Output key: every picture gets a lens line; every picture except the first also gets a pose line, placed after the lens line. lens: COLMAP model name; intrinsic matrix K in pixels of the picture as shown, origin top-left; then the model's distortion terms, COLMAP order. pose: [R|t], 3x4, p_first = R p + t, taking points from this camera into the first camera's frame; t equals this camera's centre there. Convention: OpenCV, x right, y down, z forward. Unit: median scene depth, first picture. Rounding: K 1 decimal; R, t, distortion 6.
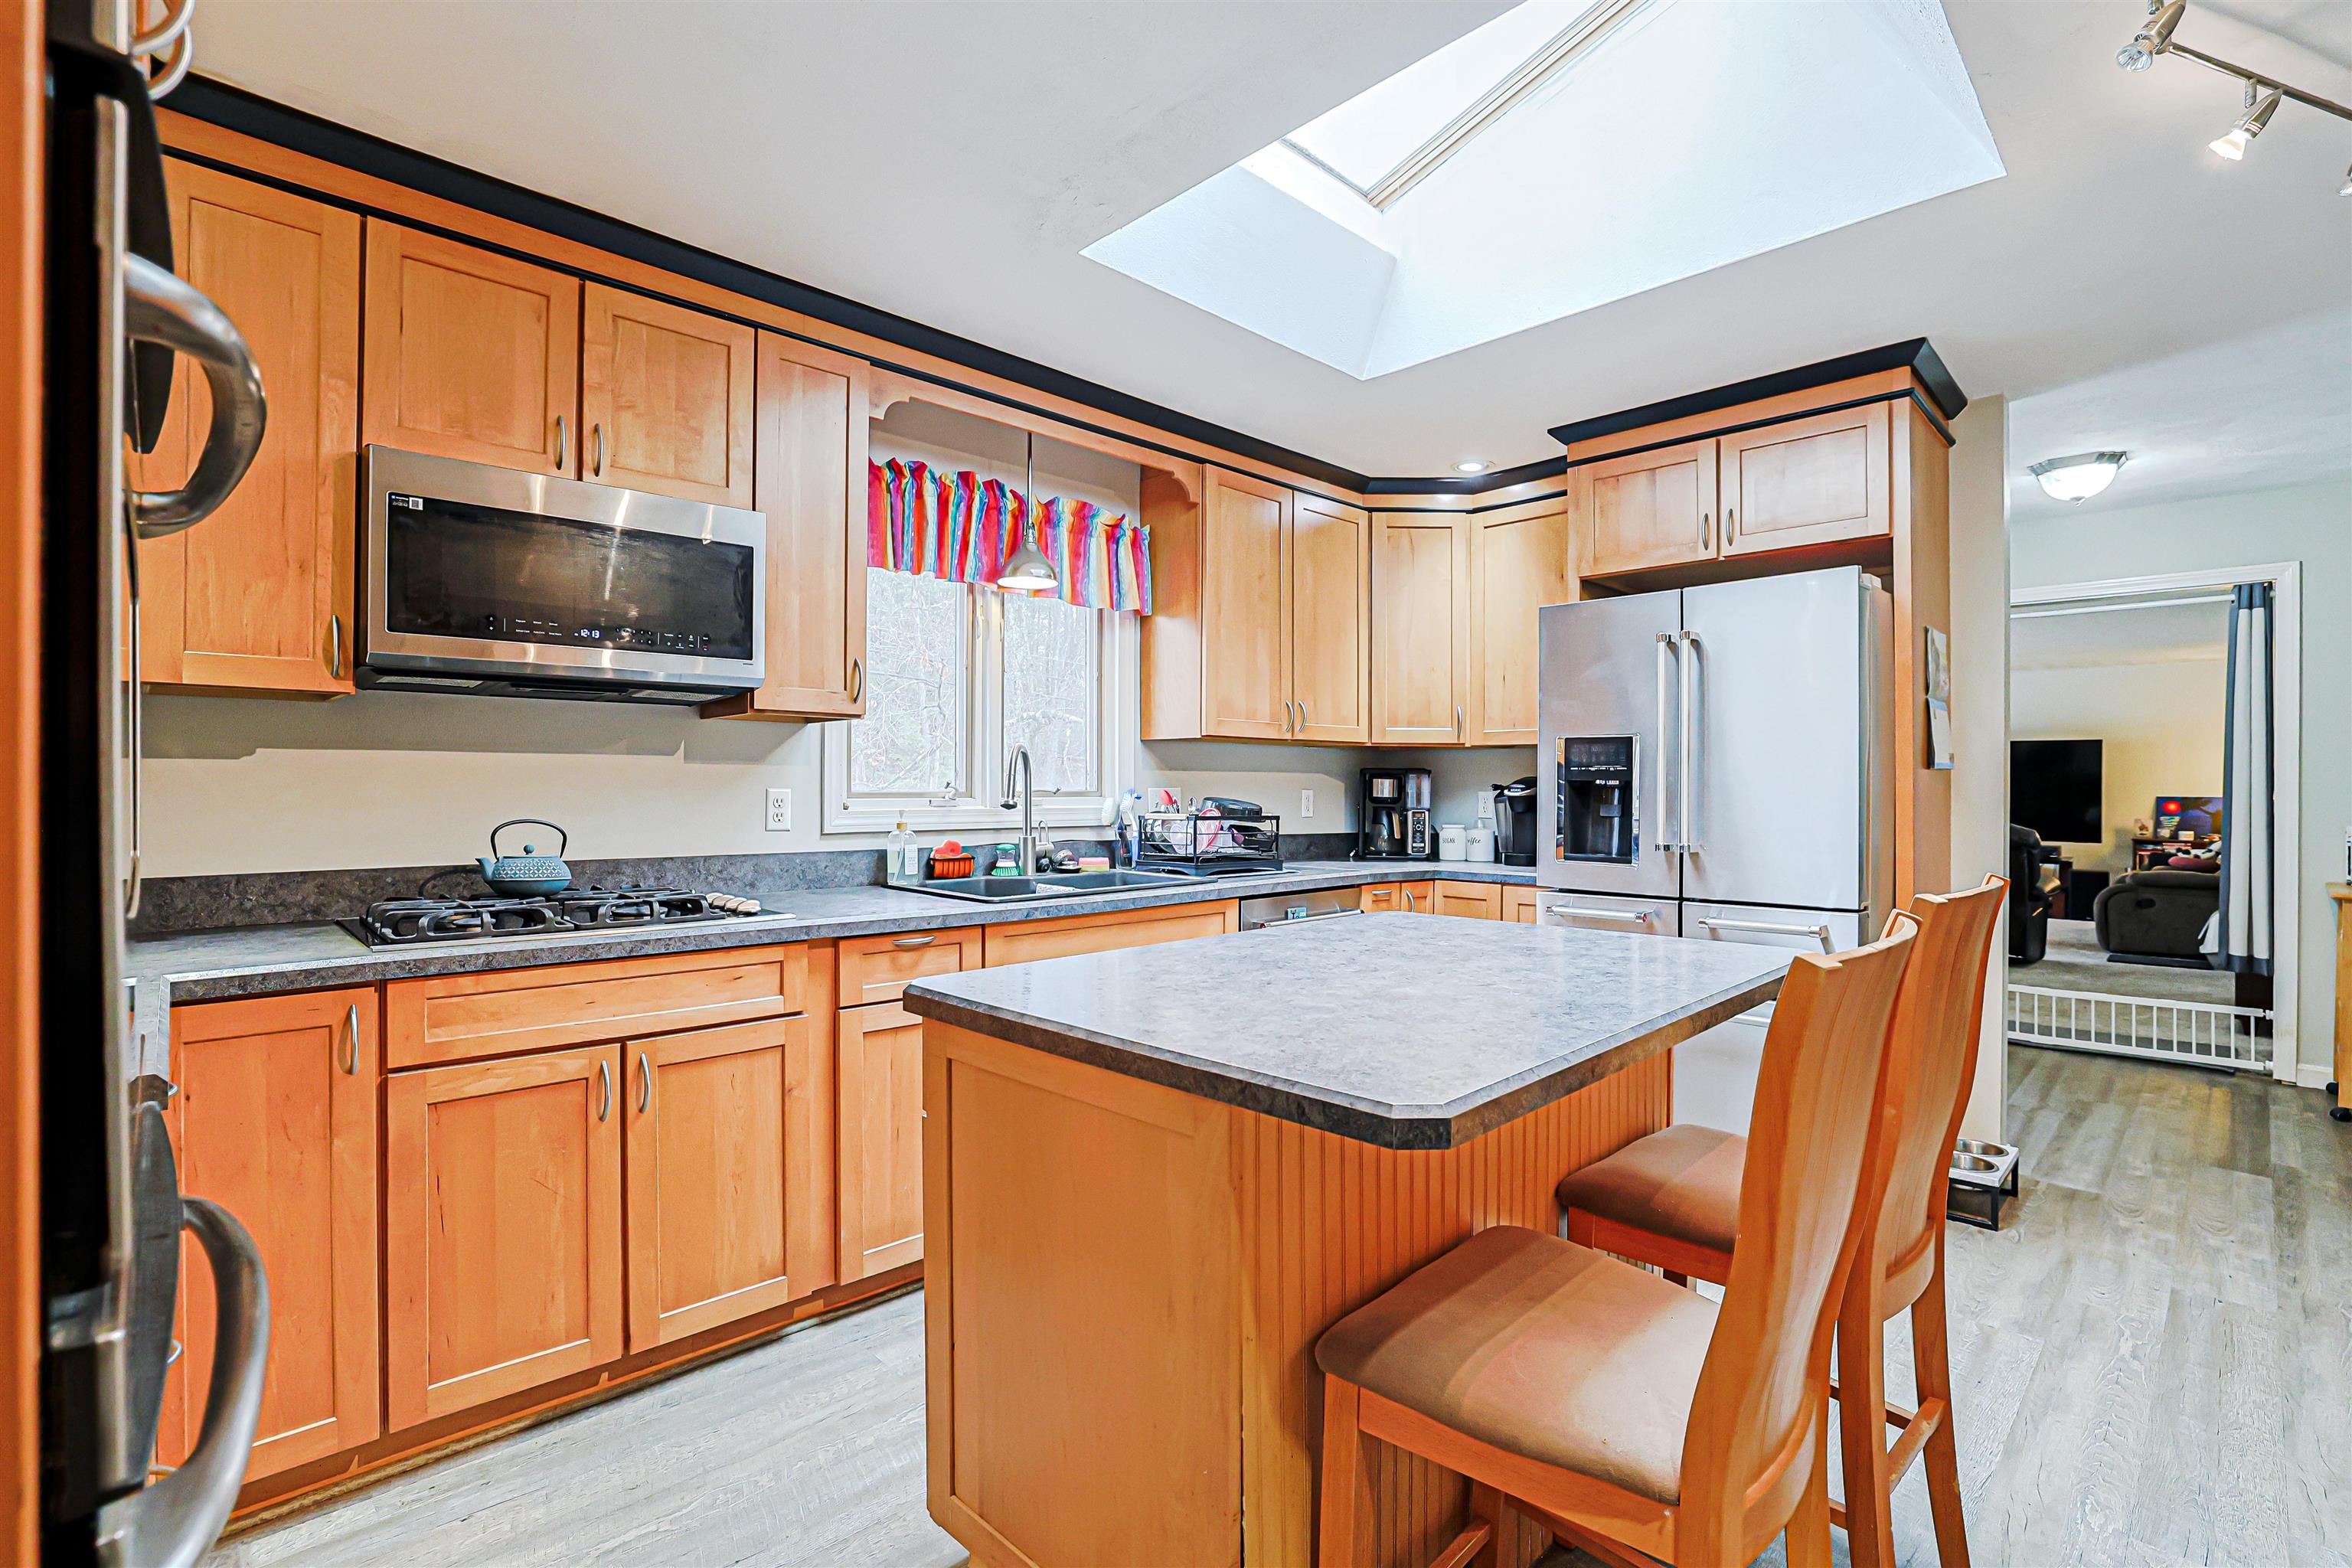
lens RADIAL K [[1091.8, 0, 1147.2], [0, 1091.8, 785.8], [0, 0, 1]] dist [-0.052132, 0.018832]
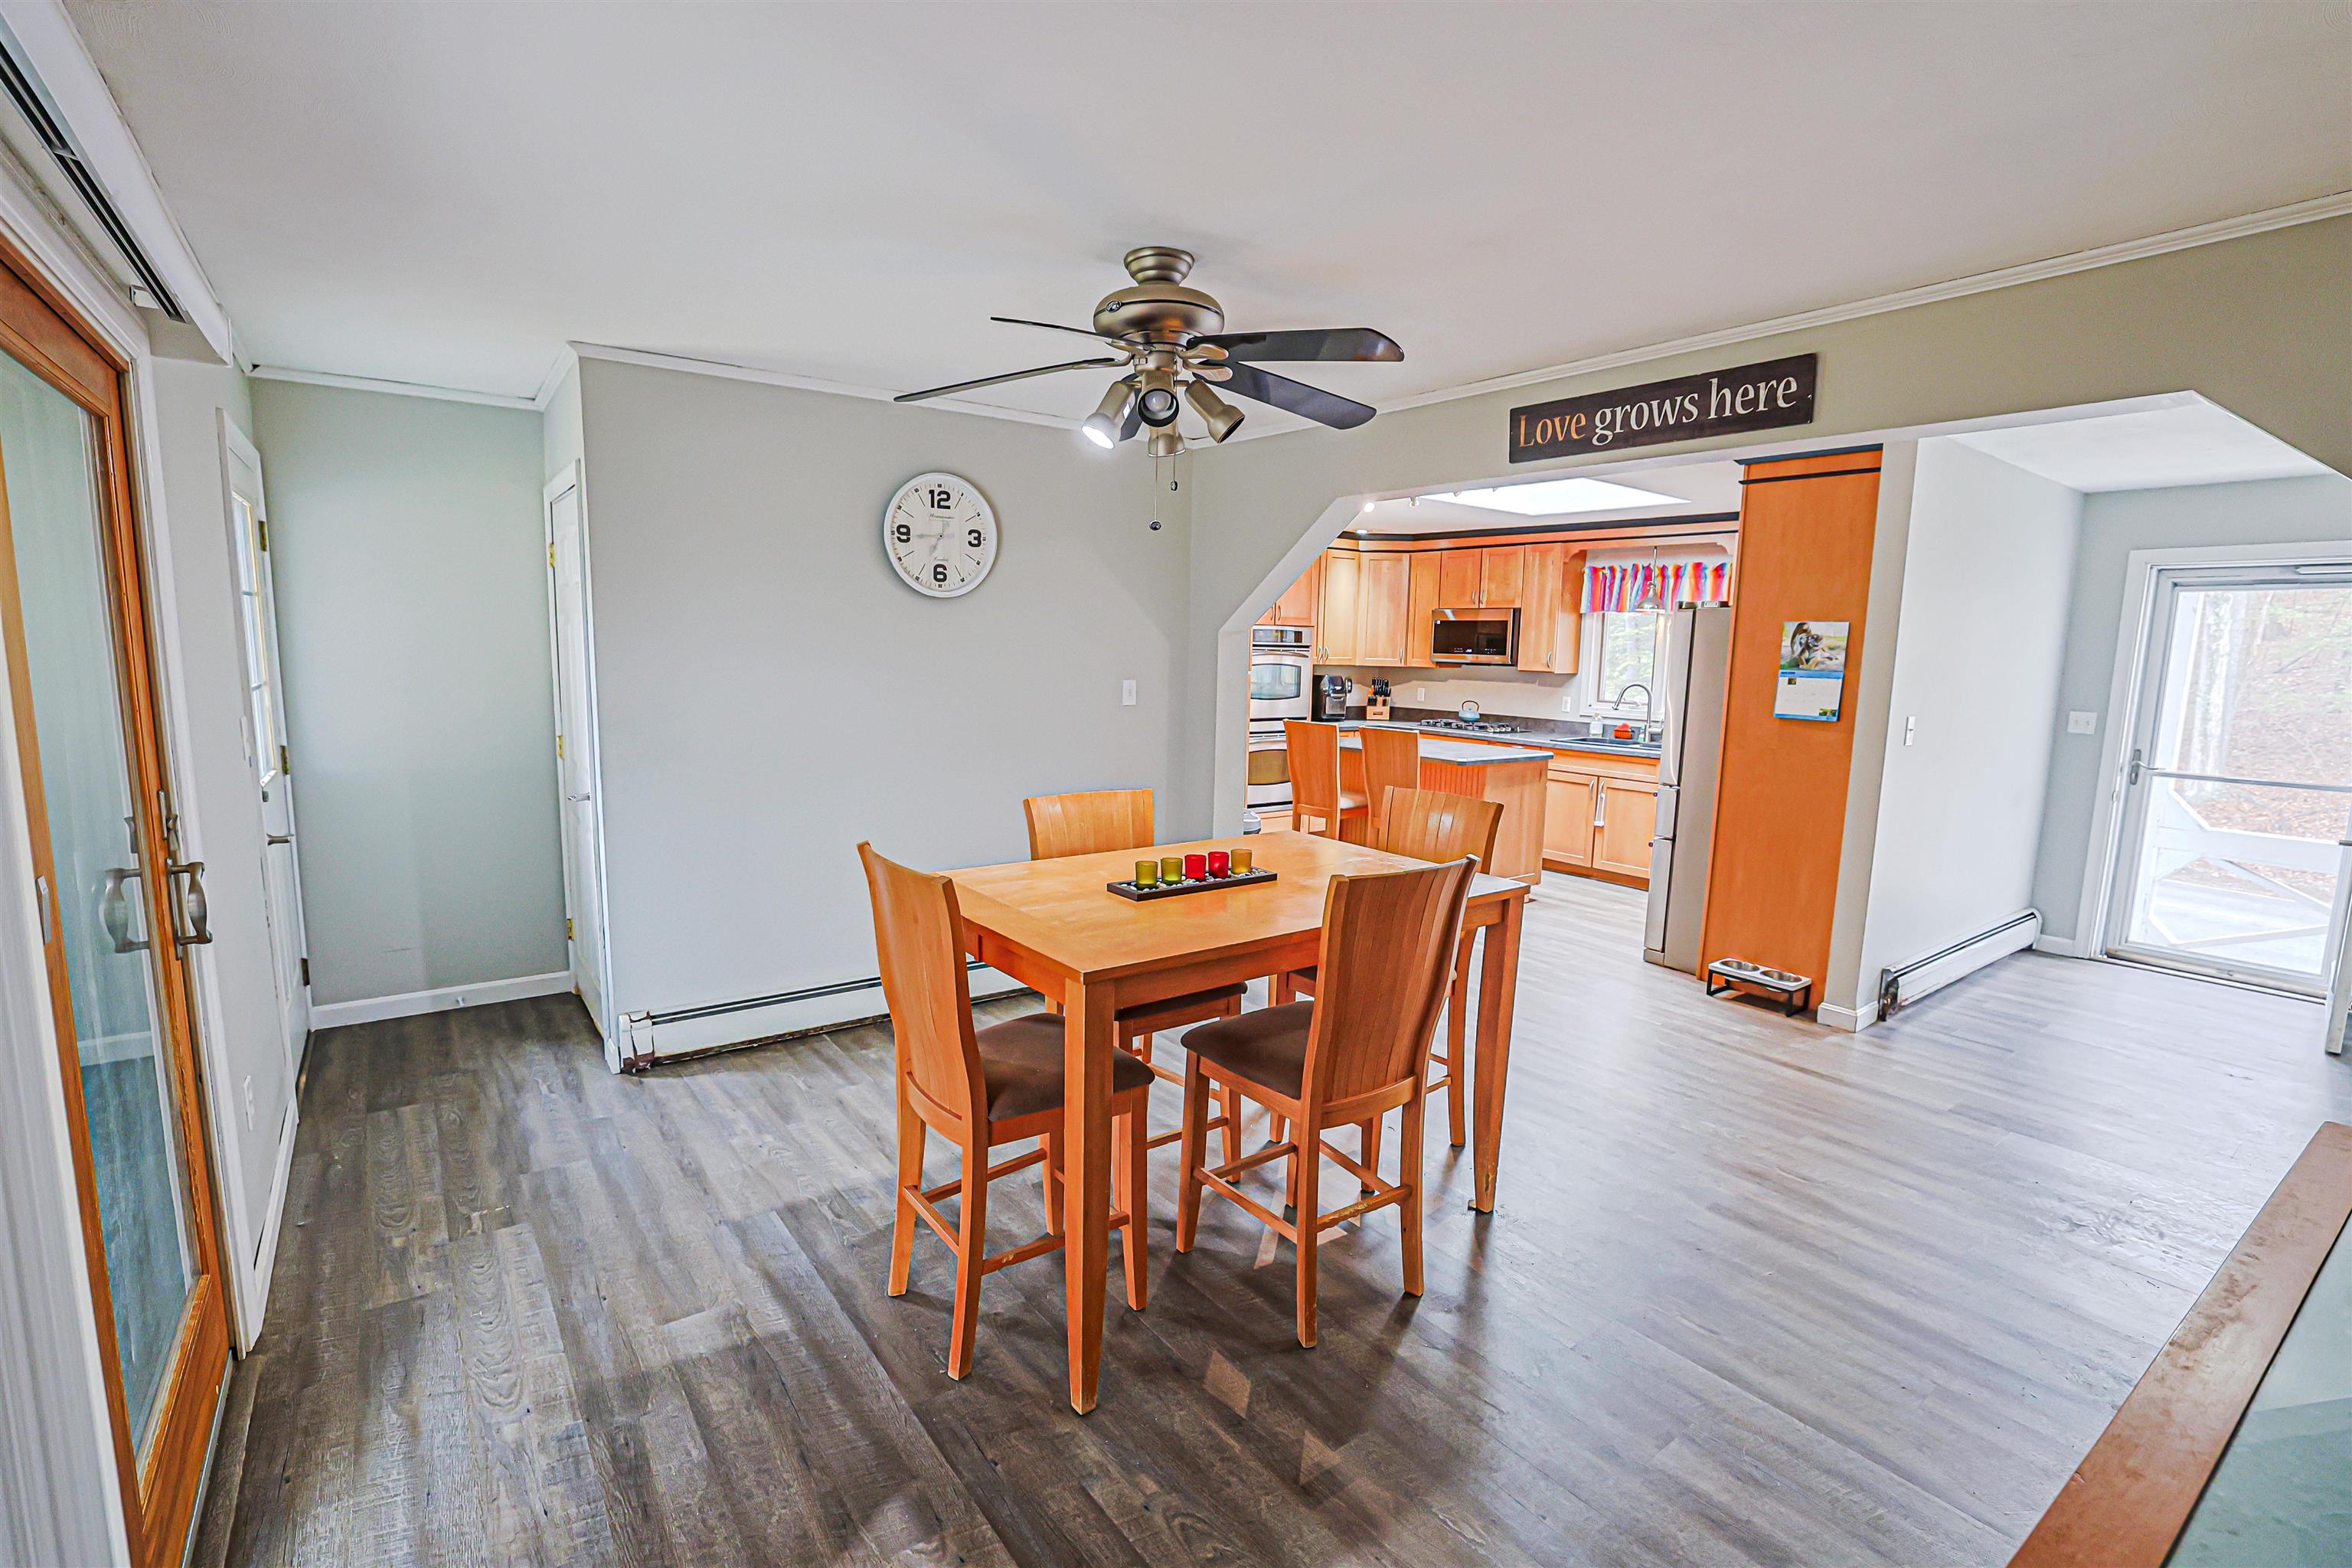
lens RADIAL K [[1068.0, 0, 1176.8], [0, 1068.0, 793.7], [0, 0, 1]] dist [-0.046840, 0.018236]
pose [[-0.123255, 0.132282, -0.983519, 2.488758], [-0.019421, 0.990565, 0.135663, -0.101368], [0.992185, 0.035822, -0.119523, 0.359259]]
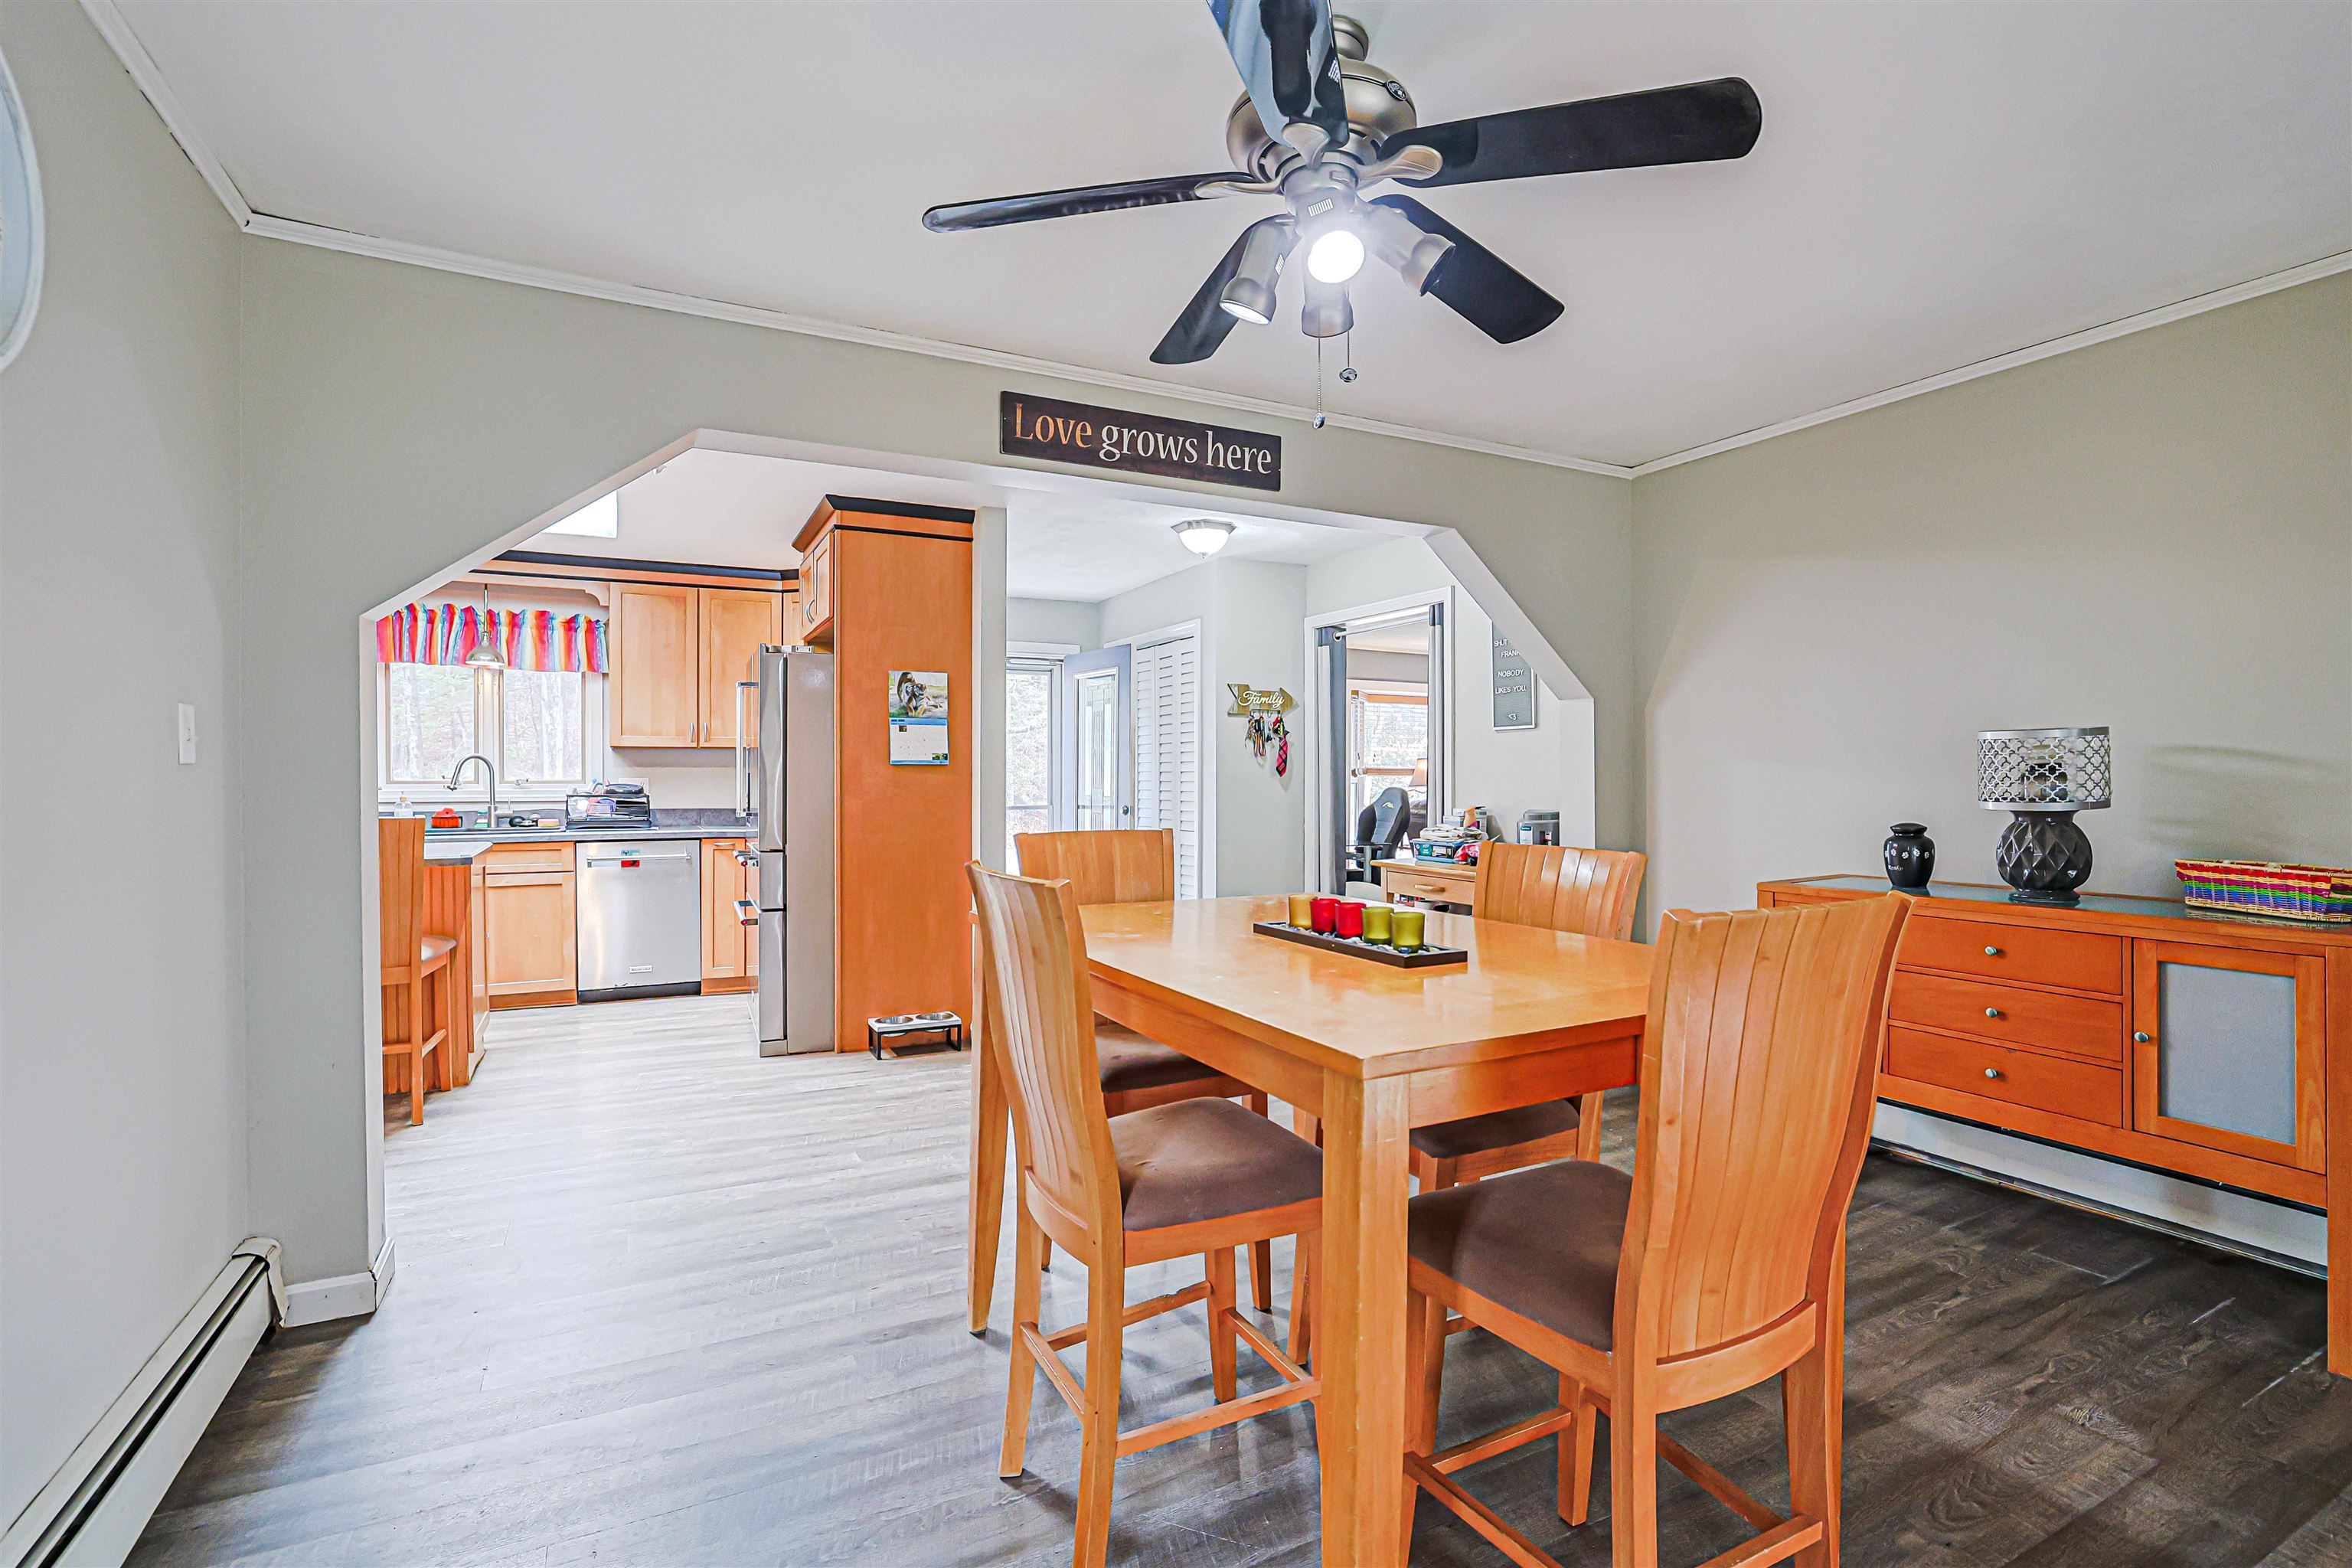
lens RADIAL K [[1089.0, 0, 1166.8], [0, 1089.0, 791.4], [0, 0, 1]] dist [-0.049995, 0.017736]
pose [[0.956776, 0.001375, -0.290824, 1.673965], [0.002814, 0.999898, 0.013985, 0.002182], [0.290813, -0.014198, 0.956675, -0.399678]]
